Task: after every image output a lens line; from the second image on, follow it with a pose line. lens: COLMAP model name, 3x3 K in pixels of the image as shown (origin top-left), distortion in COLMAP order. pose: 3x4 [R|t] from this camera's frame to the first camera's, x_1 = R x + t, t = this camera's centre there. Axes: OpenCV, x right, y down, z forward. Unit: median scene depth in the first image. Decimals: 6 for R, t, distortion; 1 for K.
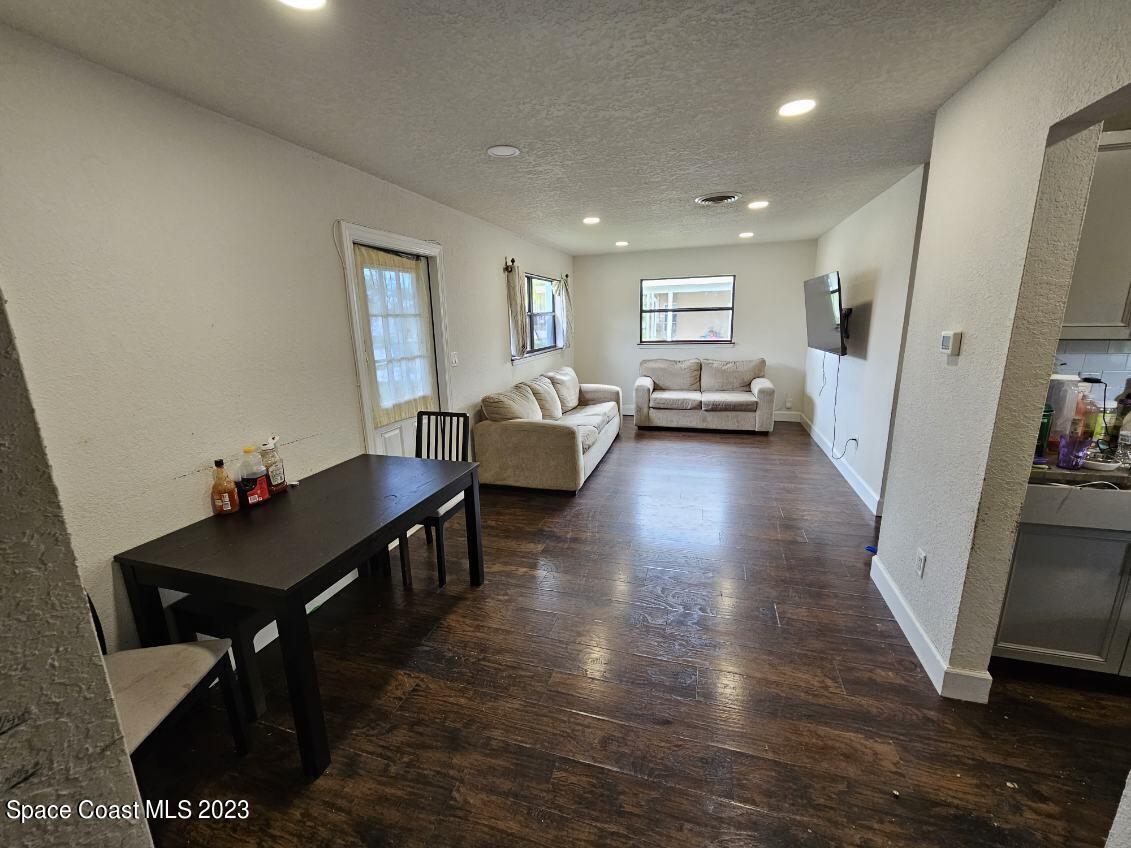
lens RADIAL K [[464.2, 0, 557.5], [0, 464.2, 422.1], [0, 0, 1]] dist [-0.001673, -0.000277]
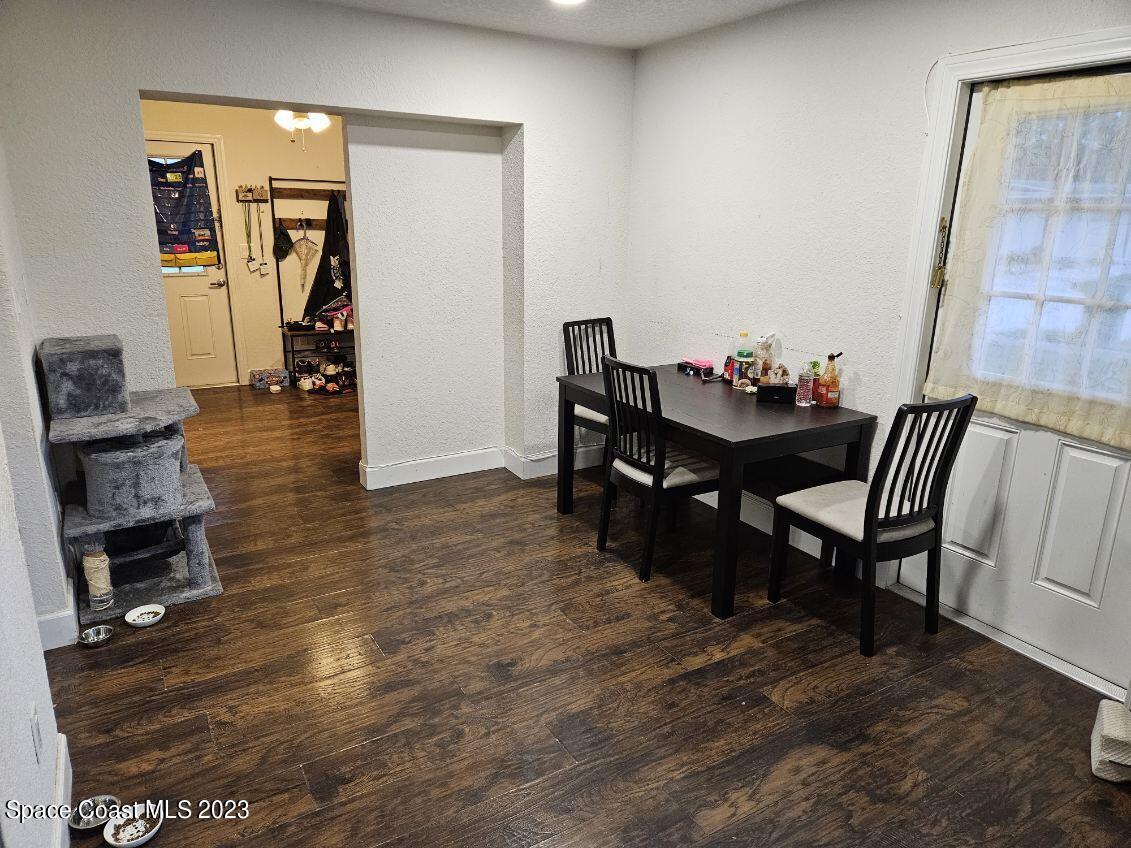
lens RADIAL K [[745.8, 0, 571.0], [0, 745.8, 437.0], [0, 0, 1]] dist [0.041024, -0.001397]
pose [[-0.641112, 0.229796, -0.732236, 0.671509], [-0.175609, 0.884878, 0.431455, -0.301530], [0.747085, 0.405198, -0.526952, 1.234105]]
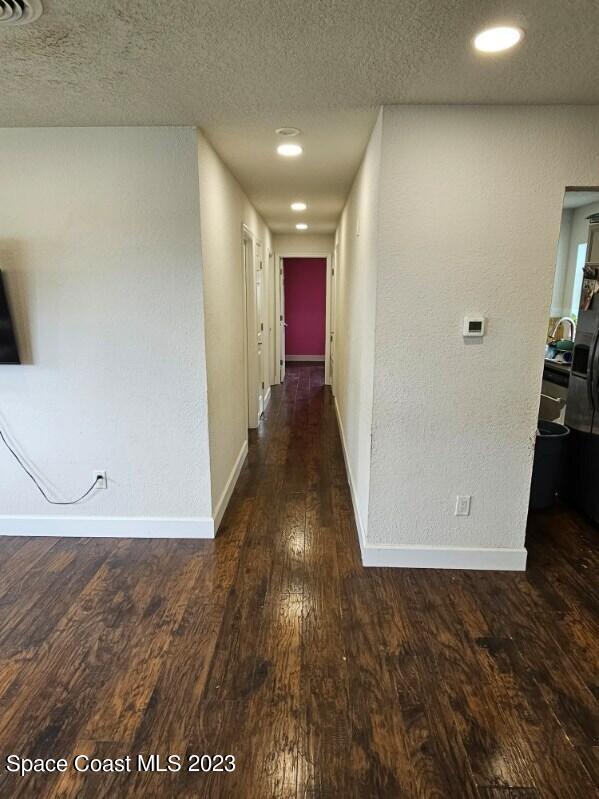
lens RADIAL K [[481.3, 0, 299.5], [0, 481.3, 399.5], [0, 0, 1]] dist [0.001147, 0.000728]
pose [[-0.283977, -0.183051, 0.941196, -0.170994], [0.213746, 0.944820, 0.248248, -0.265716], [-0.934703, 0.271674, -0.229181, 1.161368]]
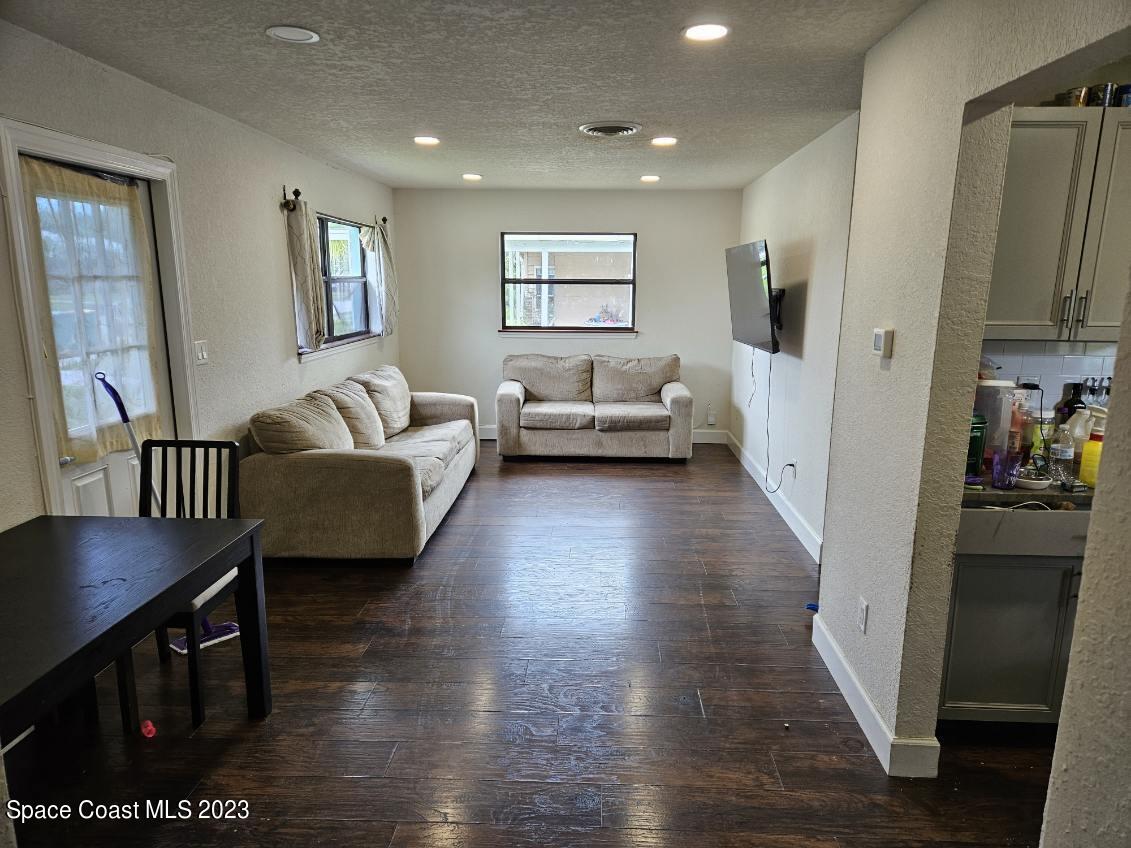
lens RADIAL K [[745.8, 0, 571.0], [0, 745.8, 437.0], [0, 0, 1]] dist [0.041024, -0.001397]
pose [[0.963389, -0.020988, 0.267284, -0.032173], [0.026193, 0.999530, -0.015922, 0.002720], [-0.266825, 0.022340, 0.963486, -0.090139]]
